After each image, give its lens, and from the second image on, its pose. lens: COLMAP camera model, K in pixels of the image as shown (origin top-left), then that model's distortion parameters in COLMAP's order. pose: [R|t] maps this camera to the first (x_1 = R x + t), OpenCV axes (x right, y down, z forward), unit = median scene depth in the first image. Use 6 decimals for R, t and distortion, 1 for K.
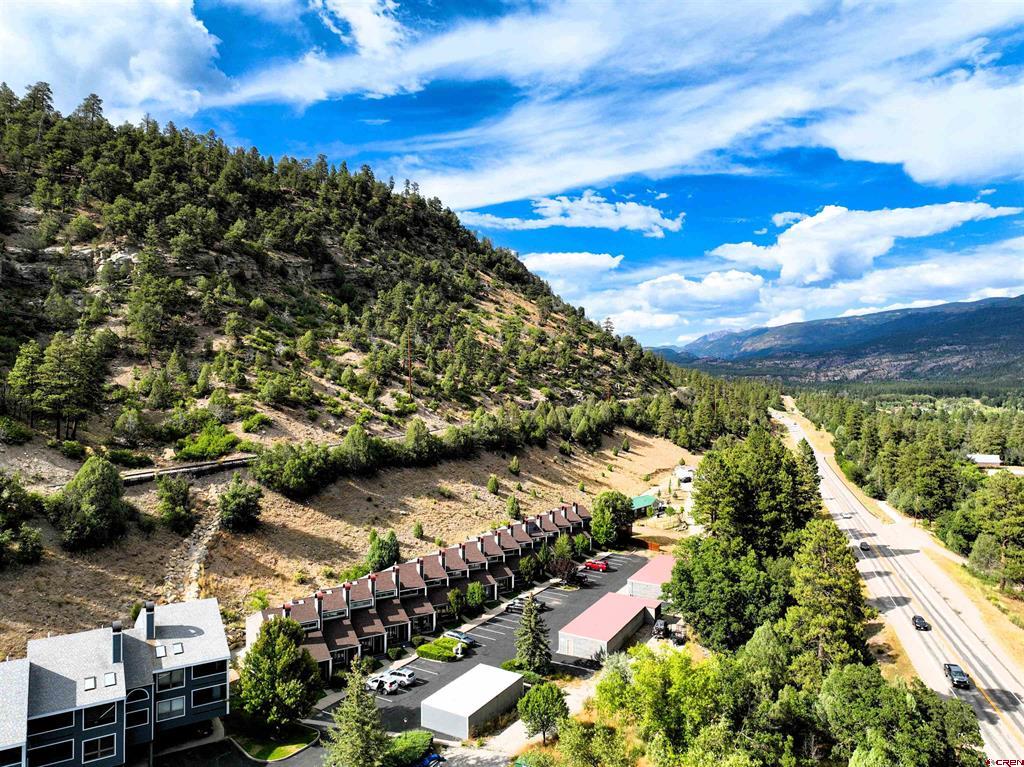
lens RADIAL K [[720.3, 0, 512.5], [0, 720.3, 378.8], [0, 0, 1]] dist [0.001195, 0.018087]
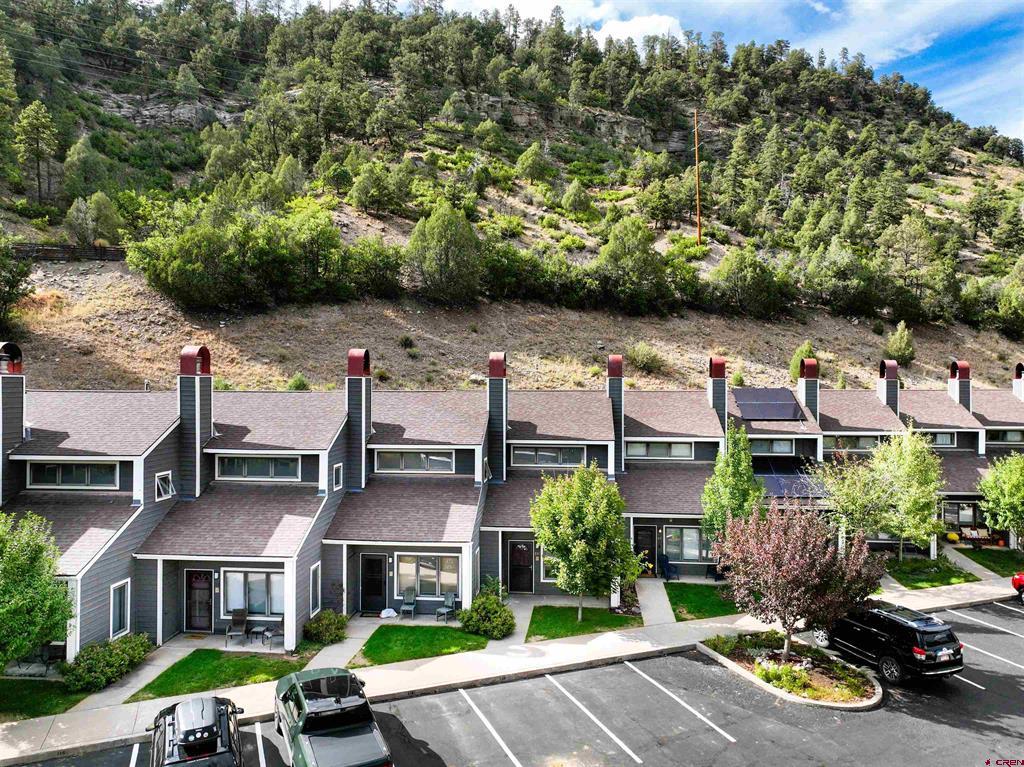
lens RADIAL K [[720.3, 0, 511.4], [0, 720.3, 381.7], [0, 0, 1]] dist [0.001195, 0.018087]
pose [[0.793233, 0.003766, -0.608907, 0.077349], [-0.002007, 0.999992, 0.003570, 0.137020], [0.608915, -0.001609, 0.793234, 0.512772]]
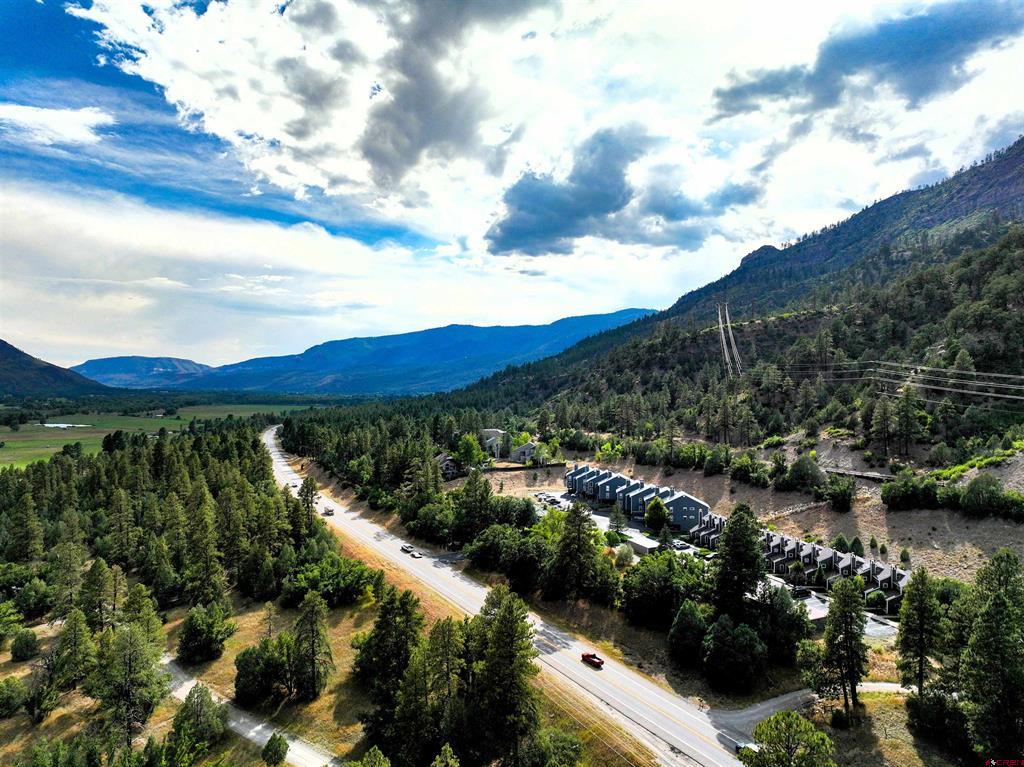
lens RADIAL K [[720.3, 0, 510.0], [0, 720.3, 382.9], [0, 0, 1]] dist [0.001195, 0.018087]
pose [[-0.647305, 0.003418, -0.762224, 0.893326], [0.002092, 0.999994, 0.002707, -0.064729], [0.762229, 0.000157, -0.647308, 0.913975]]
